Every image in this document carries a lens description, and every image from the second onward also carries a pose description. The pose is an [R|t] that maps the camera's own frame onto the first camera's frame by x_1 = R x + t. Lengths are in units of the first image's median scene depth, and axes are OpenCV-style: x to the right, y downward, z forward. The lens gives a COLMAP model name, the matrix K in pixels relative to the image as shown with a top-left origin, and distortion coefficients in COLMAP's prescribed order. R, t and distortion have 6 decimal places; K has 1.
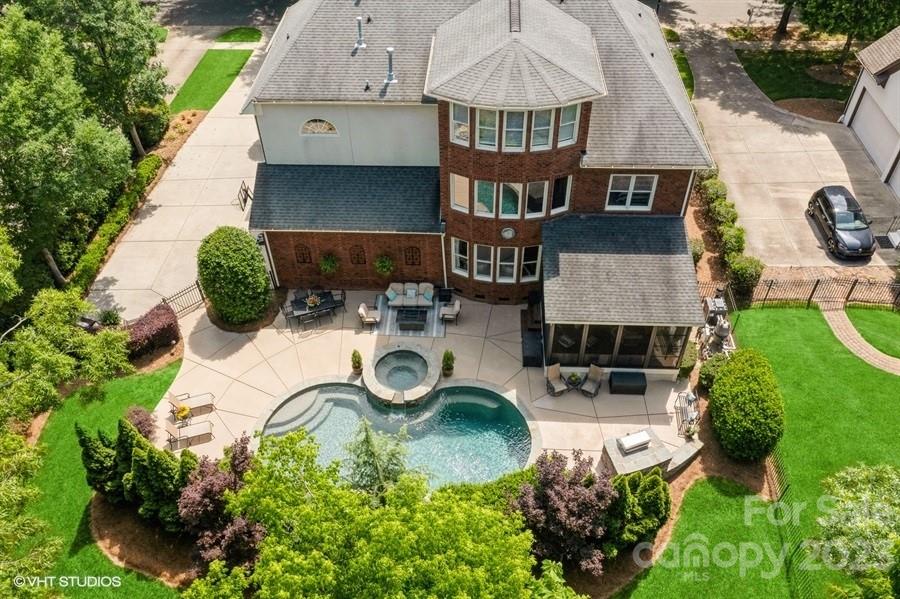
lens RADIAL K [[717.5, 0, 450.0], [0, 717.5, 299.5], [0, 0, 1]] dist [-0.003200, 0.003815]
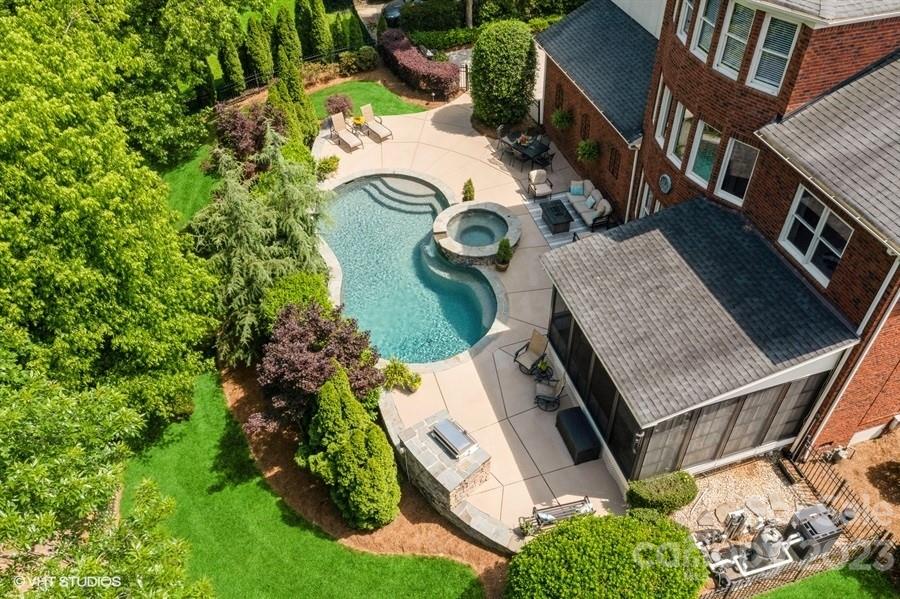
lens RADIAL K [[717.5, 0, 450.0], [0, 717.5, 299.5], [0, 0, 1]] dist [-0.003200, 0.003815]
pose [[0.334729, 0.658783, -0.673767, 0.558267], [-0.648526, 0.679792, 0.342486, -0.117882], [0.683645, 0.322316, 0.654784, 0.425746]]
